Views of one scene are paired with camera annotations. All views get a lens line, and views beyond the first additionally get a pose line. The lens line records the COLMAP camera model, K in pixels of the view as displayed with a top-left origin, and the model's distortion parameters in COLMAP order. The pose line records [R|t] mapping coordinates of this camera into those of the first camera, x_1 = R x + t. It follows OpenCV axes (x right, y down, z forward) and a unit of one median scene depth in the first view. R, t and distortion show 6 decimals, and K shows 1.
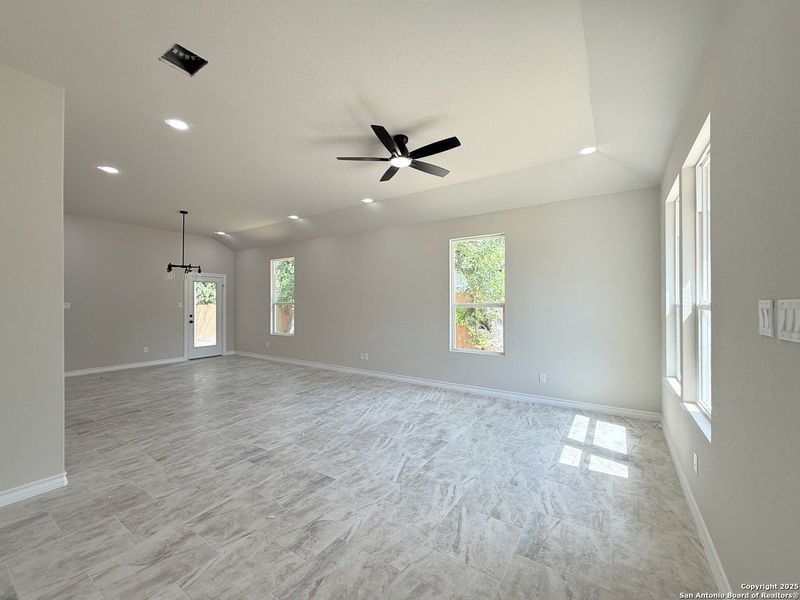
lens RADIAL K [[326.5, 0, 404.0], [0, 326.5, 301.6], [0, 0, 1]] dist [-0.000584, -0.000308]
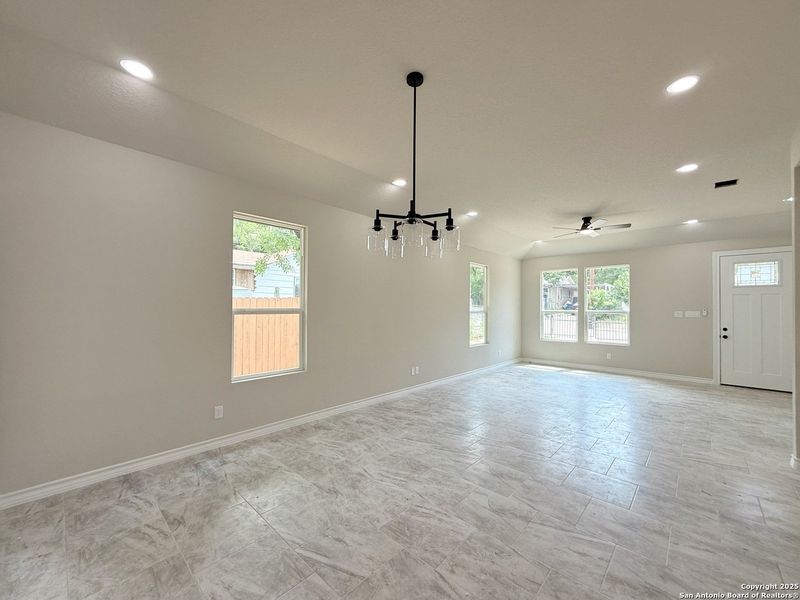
lens RADIAL K [[326.5, 0, 404.0], [0, 326.5, 301.6], [0, 0, 1]] dist [-0.000584, -0.000308]
pose [[0.156145, 0.026338, 0.987383, -1.893564], [-0.005199, 0.999652, -0.025843, 0.012051], [-0.987720, -0.001098, 0.156228, 1.713590]]
